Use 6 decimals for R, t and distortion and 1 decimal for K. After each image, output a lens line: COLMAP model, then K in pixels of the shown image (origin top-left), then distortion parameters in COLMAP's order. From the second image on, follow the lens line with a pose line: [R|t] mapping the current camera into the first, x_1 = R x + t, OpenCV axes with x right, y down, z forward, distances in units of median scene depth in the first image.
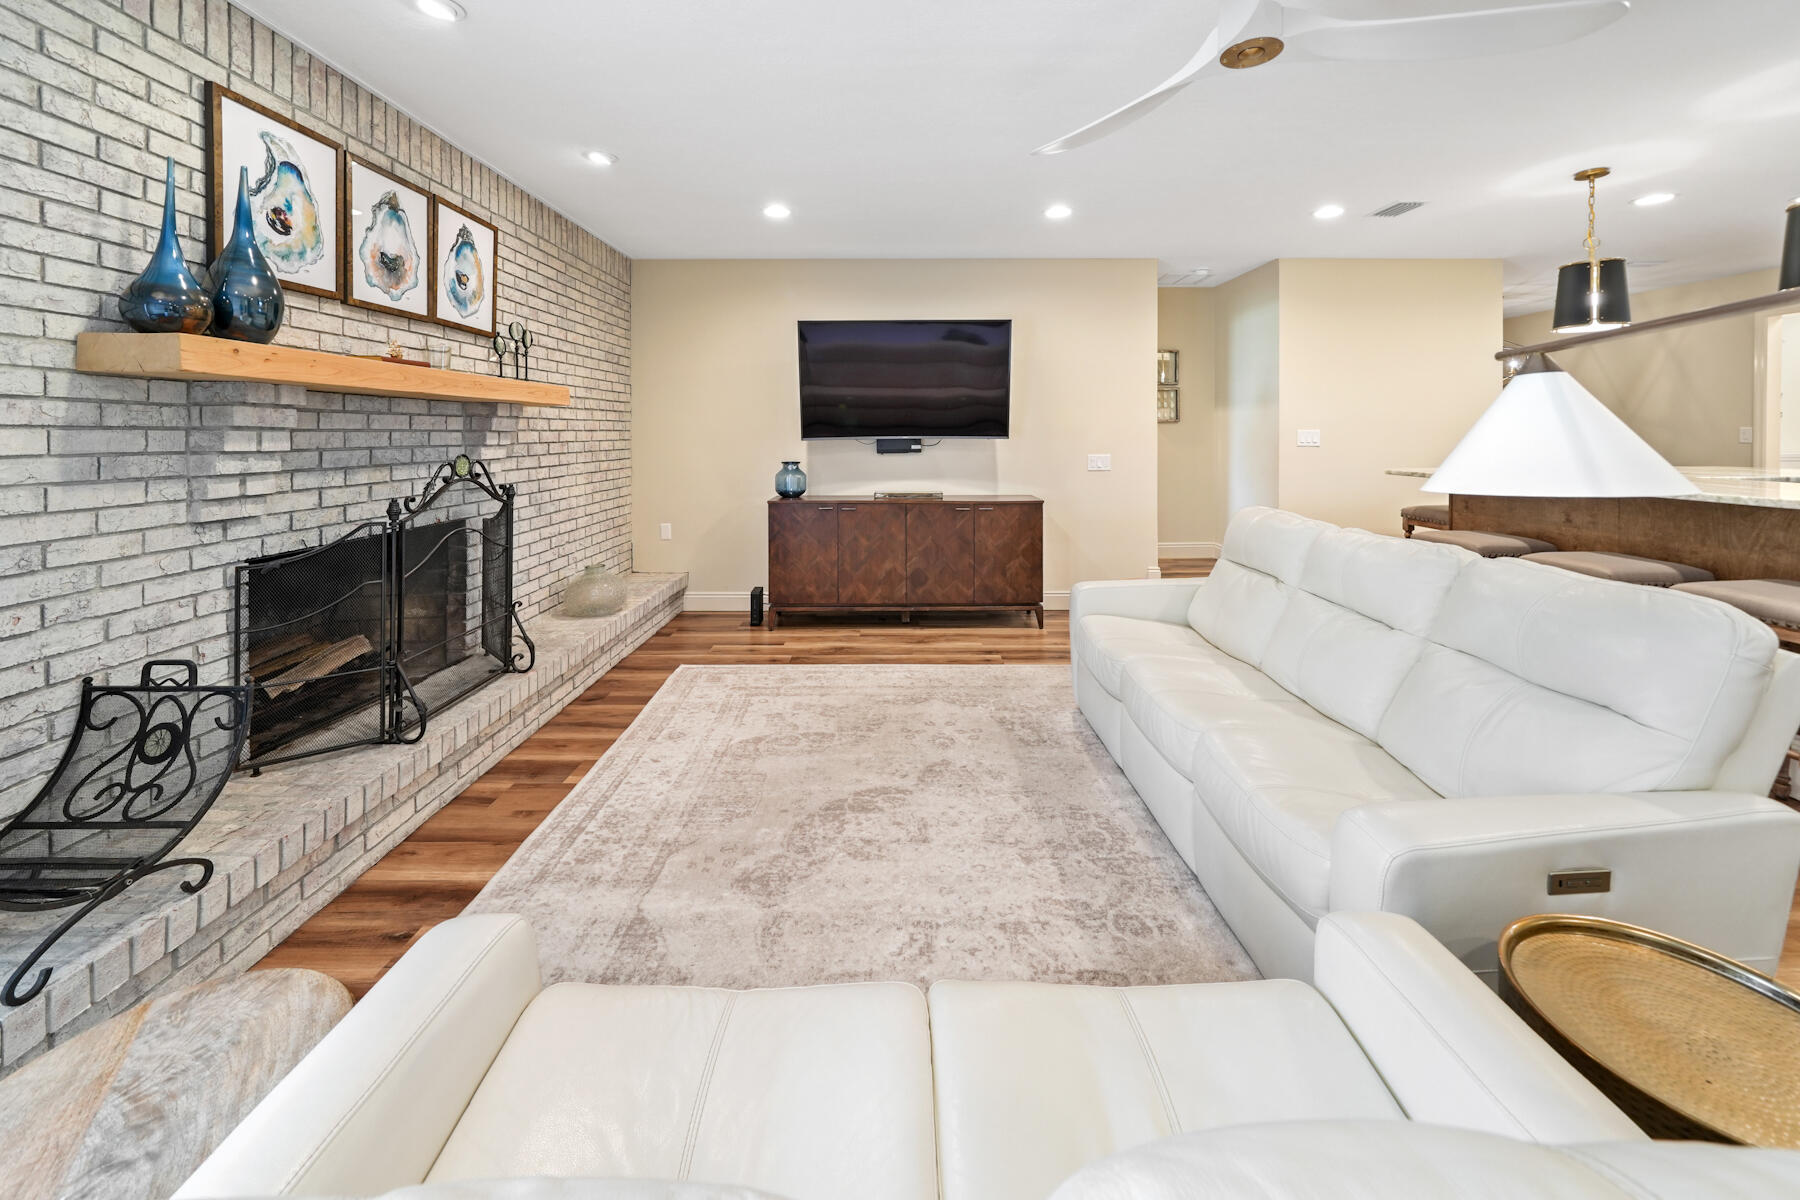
lens RADIAL K [[659.0, 0, 908.5], [0, 659.0, 436.5], [0, 0, 1]] dist [-0.005456, 0.000247]
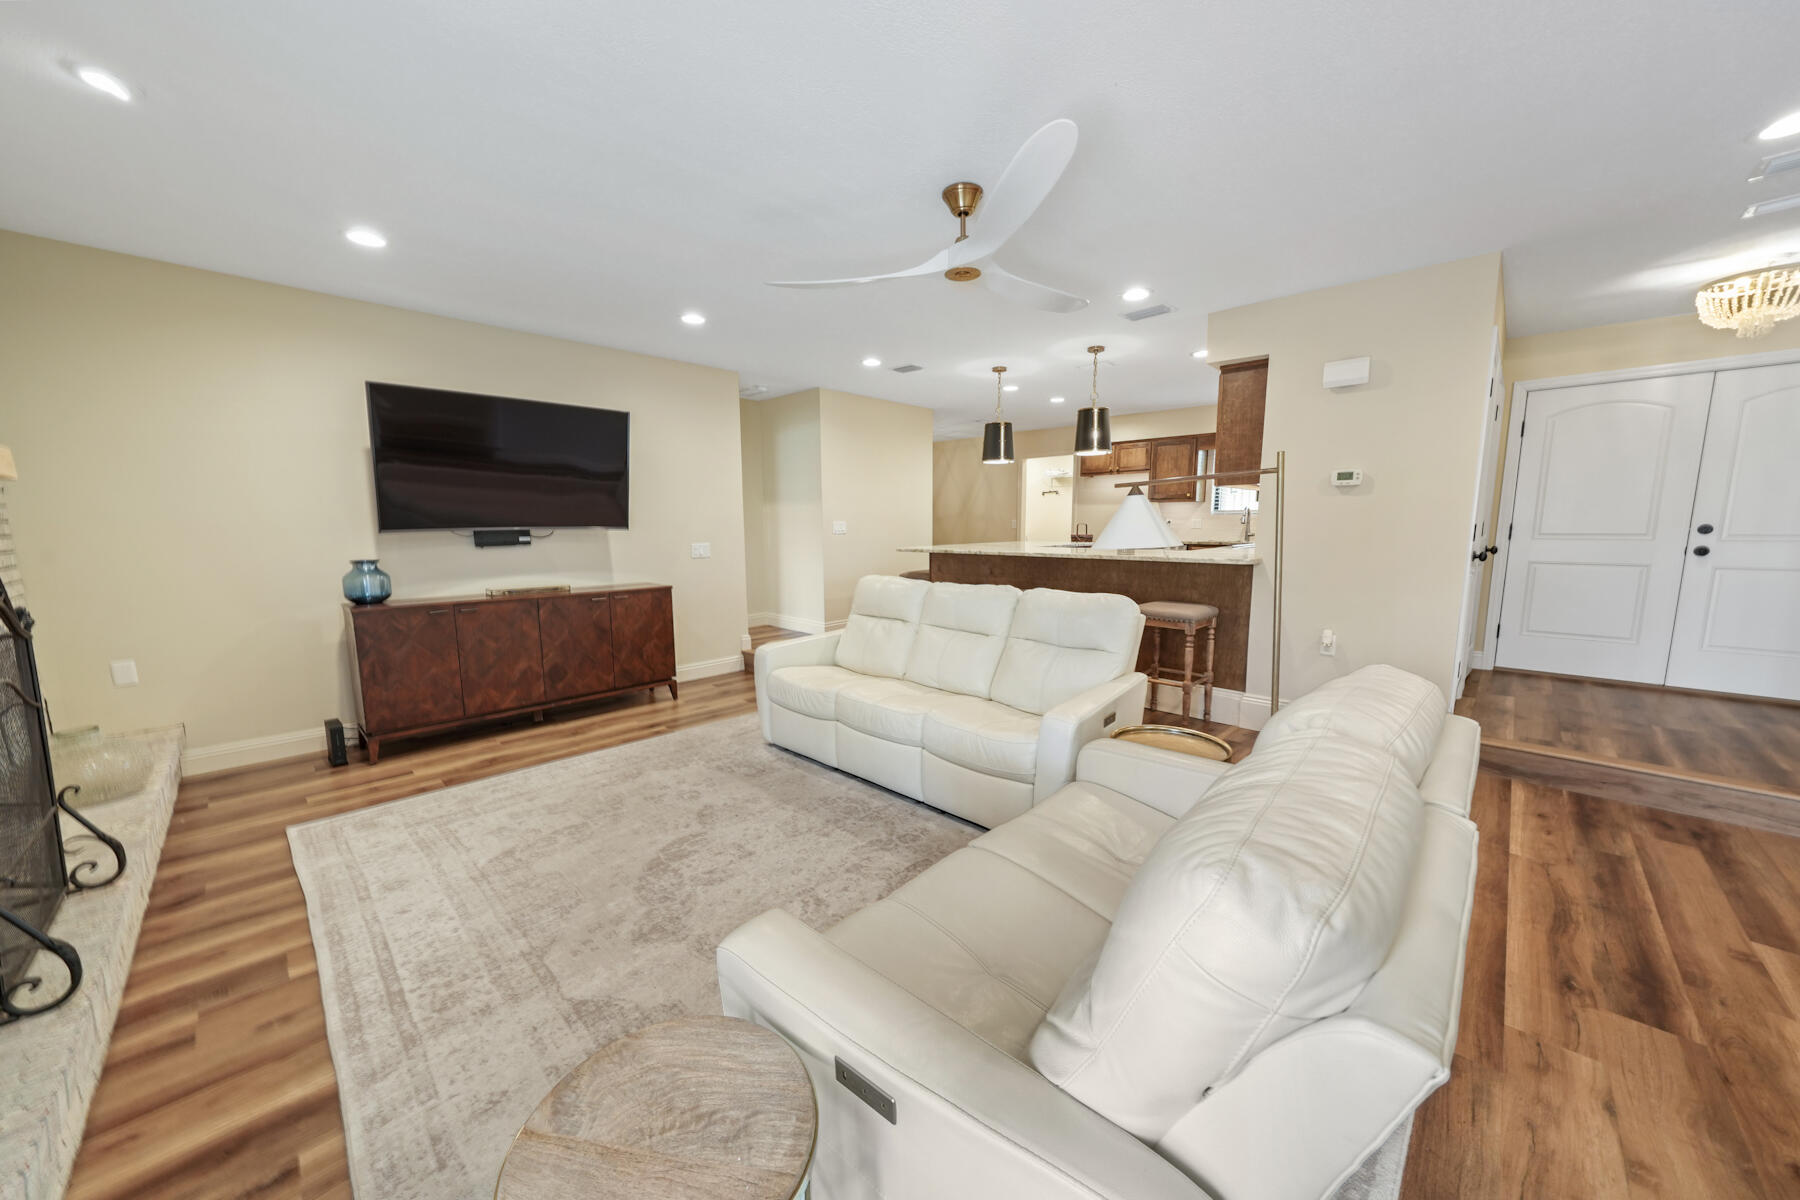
lens RADIAL K [[618.7, 0, 895.3], [0, 618.7, 597.6], [0, 0, 1]] dist [-0.002554, -0.000145]
pose [[0.708268, -0.085034, 0.700804, -0.266476], [0.005182, 0.993318, 0.115290, 0.000637], [-0.705925, -0.078024, 0.703976, 0.010770]]
